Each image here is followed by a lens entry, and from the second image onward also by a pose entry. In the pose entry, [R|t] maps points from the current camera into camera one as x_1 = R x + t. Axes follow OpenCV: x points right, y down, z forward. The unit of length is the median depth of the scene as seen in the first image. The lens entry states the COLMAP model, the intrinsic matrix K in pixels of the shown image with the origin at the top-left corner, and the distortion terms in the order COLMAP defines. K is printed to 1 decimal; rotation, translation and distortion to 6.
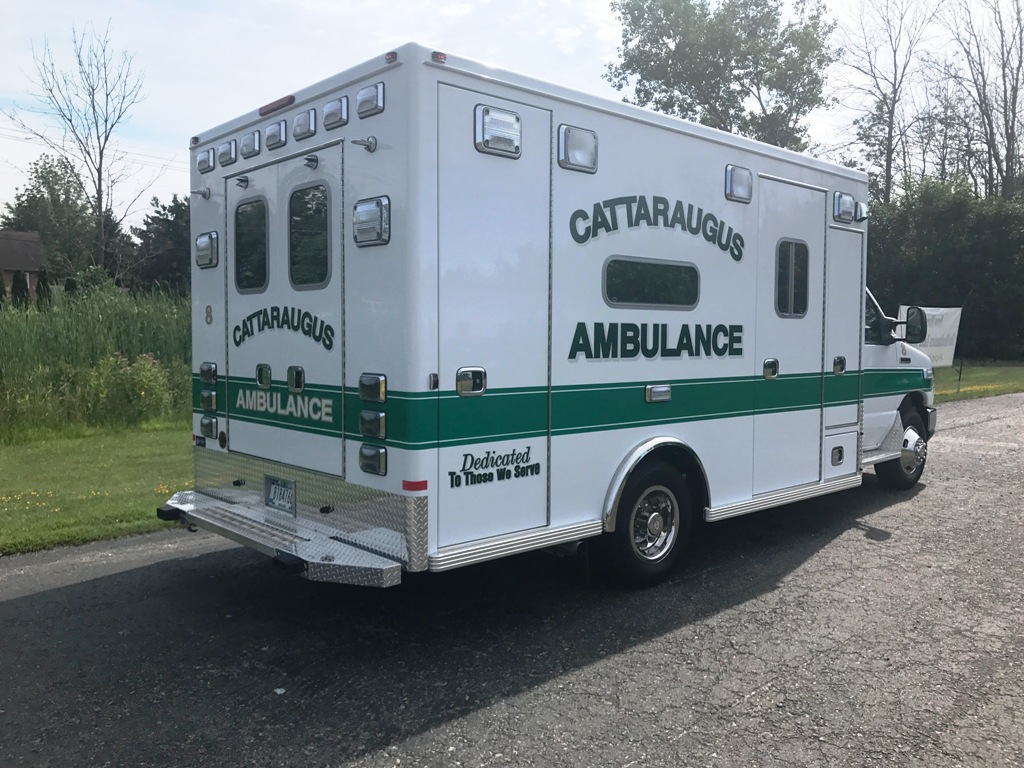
lens RADIAL K [[843.9, 0, 506.0], [0, 843.9, 384.7], [0, 0, 1]] dist [0.052533, -0.081935]
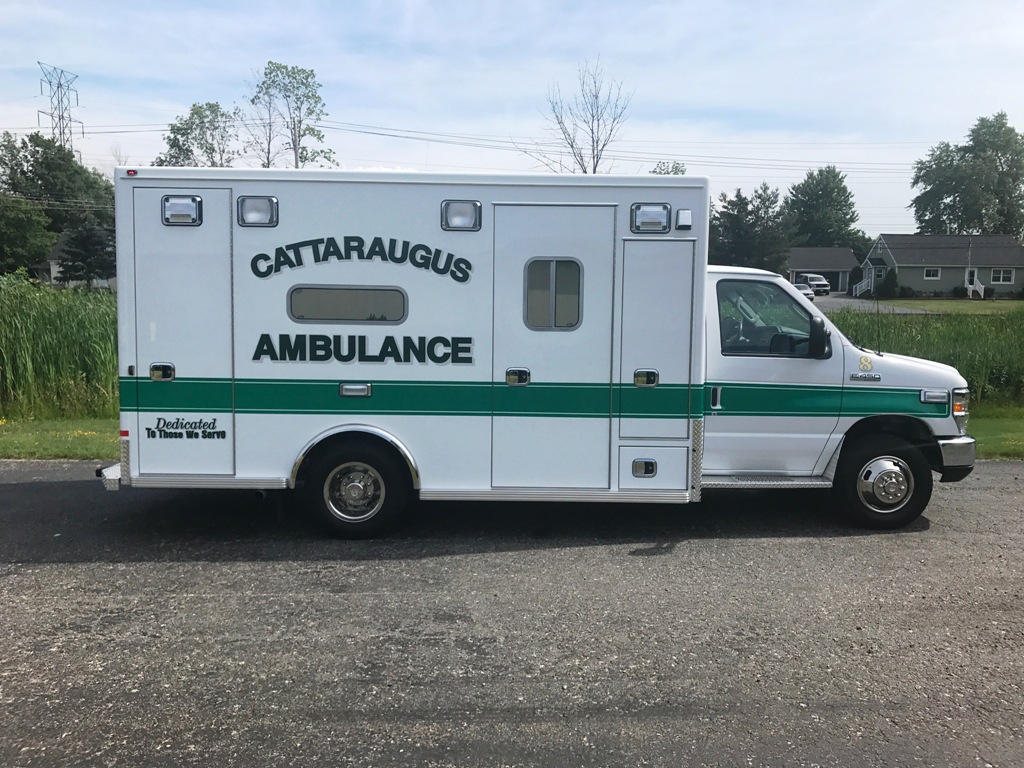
lens RADIAL K [[843.9, 0, 512.3], [0, 843.9, 384.4], [0, 0, 1]] dist [0.052533, -0.081935]
pose [[0.755563, 0.060402, -0.652286, 1.208939], [-0.049139, 0.998160, 0.035512, -0.056089], [0.653231, 0.005221, 0.757141, 0.191589]]
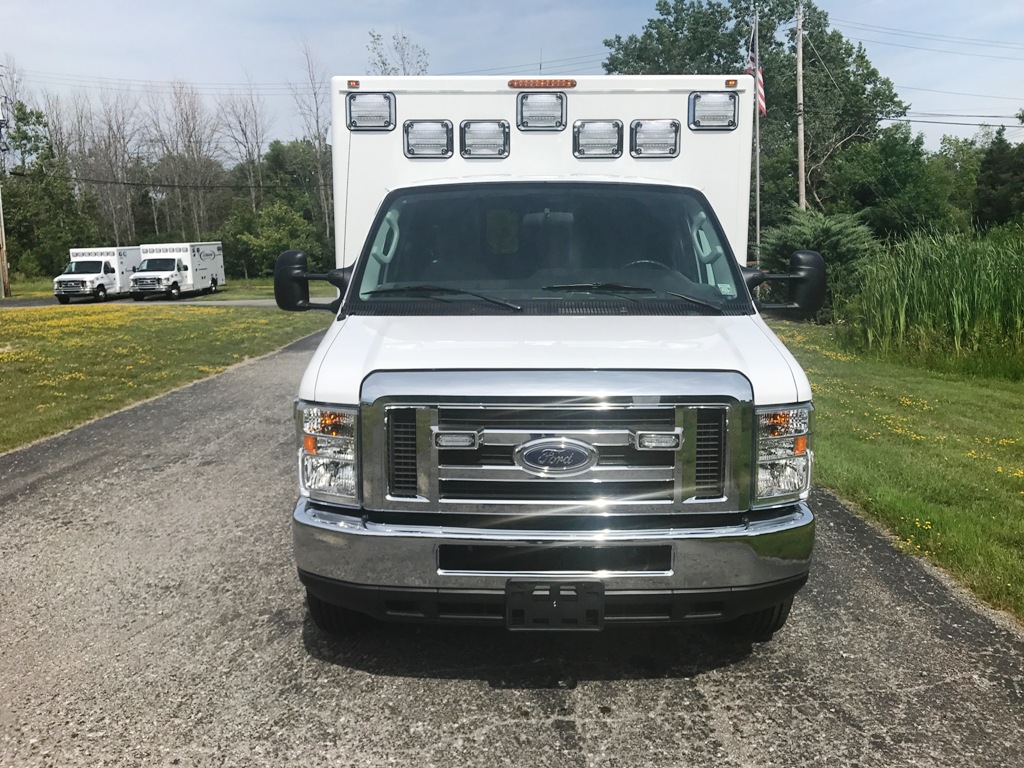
lens RADIAL K [[843.9, 0, 515.6], [0, 843.9, 380.4], [0, 0, 1]] dist [0.052533, -0.081935]
pose [[-0.682276, 0.103261, -0.723766, 1.206764], [-0.043993, 0.982382, 0.181630, -0.174581], [0.729770, 0.155763, -0.665713, 2.262373]]
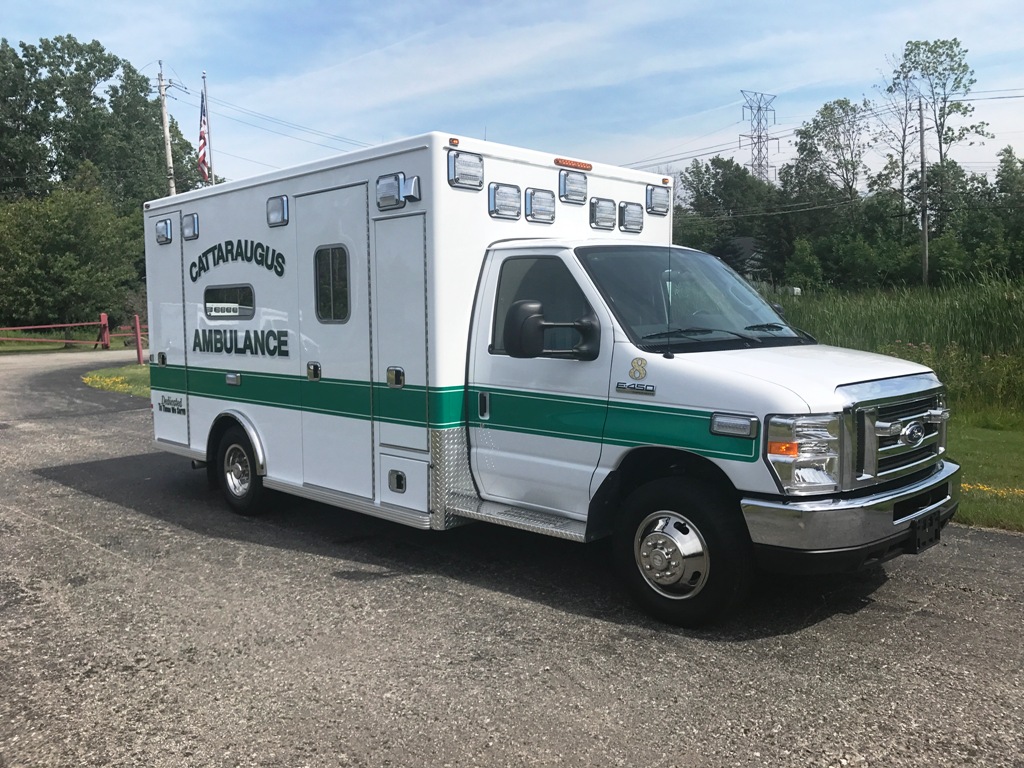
lens RADIAL K [[843.9, 0, 508.9], [0, 843.9, 379.3], [0, 0, 1]] dist [0.052533, -0.081935]
pose [[0.050678, 0.071568, -0.996147, 1.643249], [-0.050964, 0.996315, 0.068987, -0.112236], [0.997414, 0.047271, 0.054139, 1.403342]]
